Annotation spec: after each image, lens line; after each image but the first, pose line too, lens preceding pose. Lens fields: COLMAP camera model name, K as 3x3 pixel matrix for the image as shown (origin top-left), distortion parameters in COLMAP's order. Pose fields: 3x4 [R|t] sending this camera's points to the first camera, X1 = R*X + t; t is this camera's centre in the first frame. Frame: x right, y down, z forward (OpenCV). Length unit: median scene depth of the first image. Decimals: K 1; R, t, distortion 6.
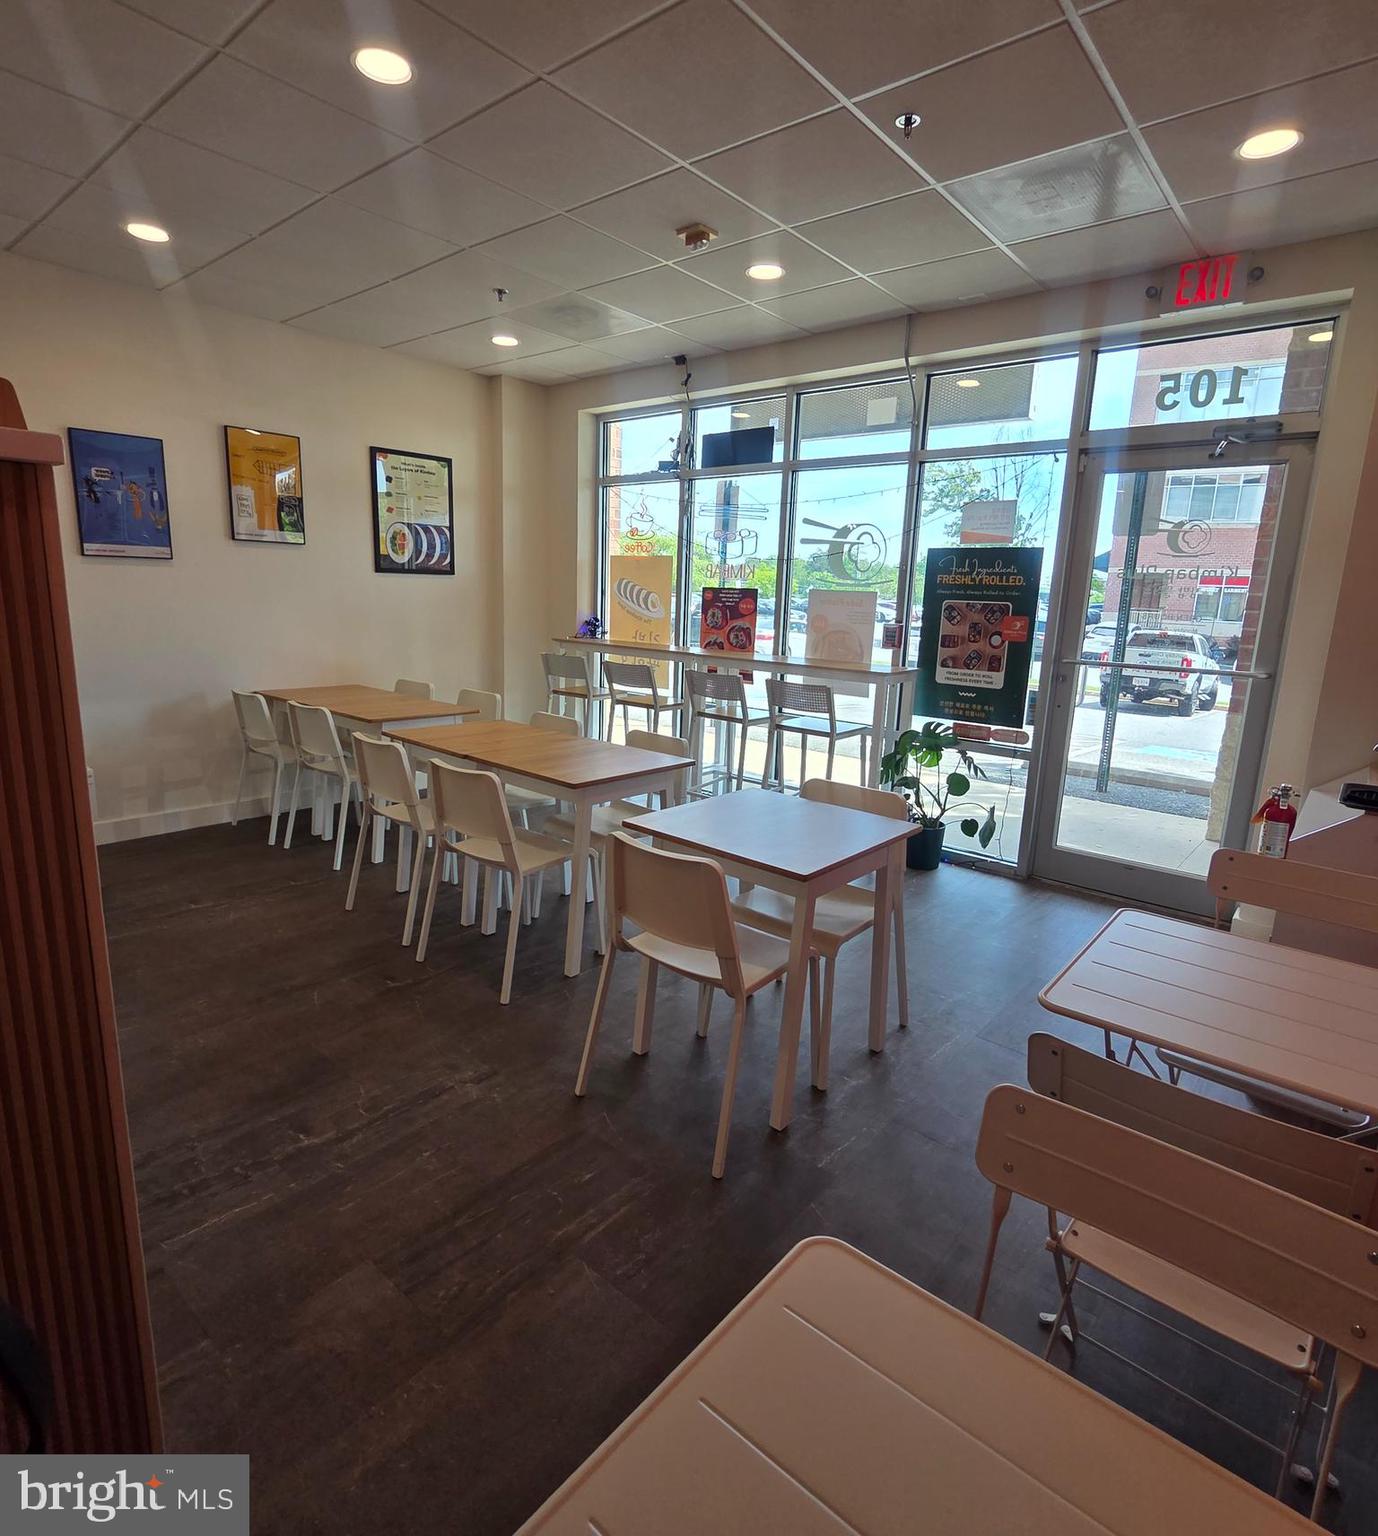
lens RADIAL K [[828.4, 0, 682.7], [0, 828.4, 758.6], [0, 0, 1]] dist [-0.006994, -0.000157]
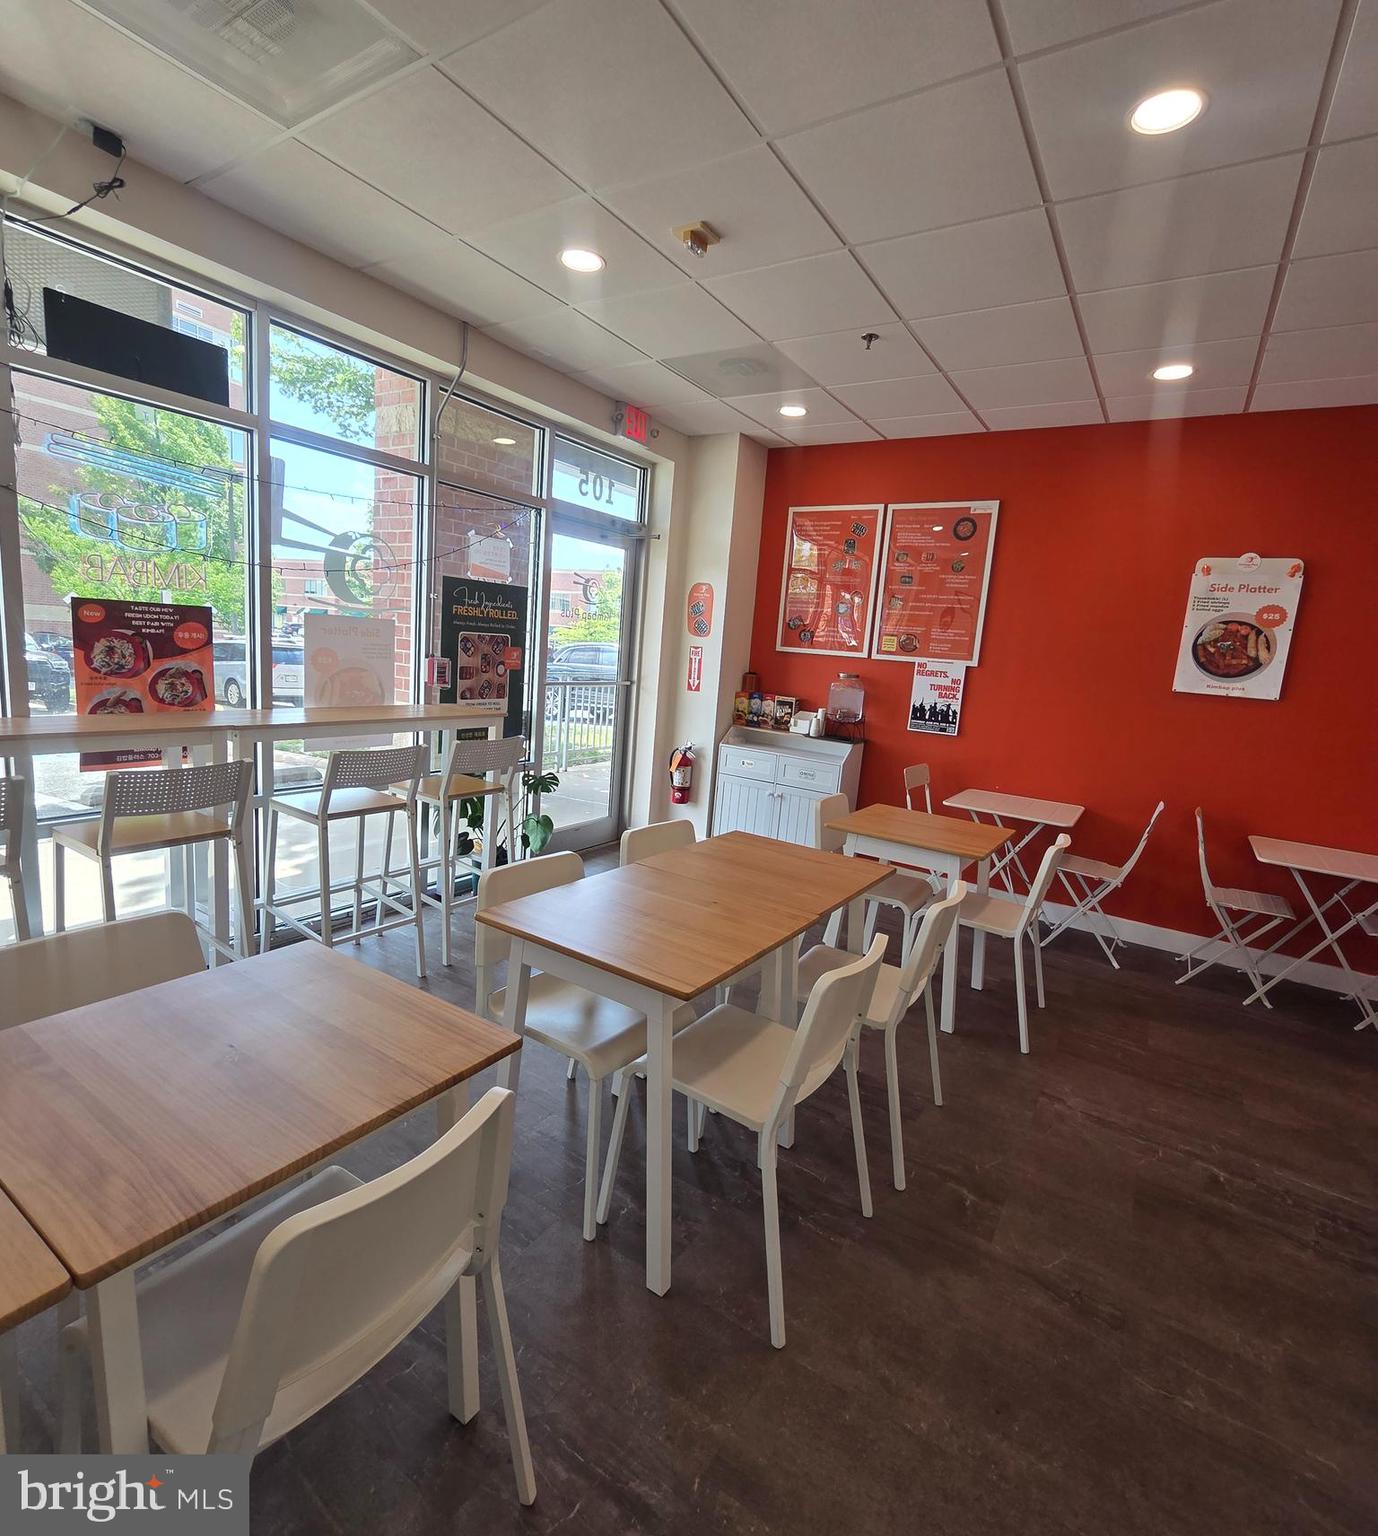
lens RADIAL K [[762.9, 0, 678.2], [0, 762.9, 760.1], [0, 0, 1]] dist [-0.004799, -0.000797]
pose [[-0.124353, -0.196451, 0.972596, -0.618452], [0.116977, 0.970466, 0.210978, -0.203526], [-0.985319, 0.140007, -0.097700, 0.853748]]
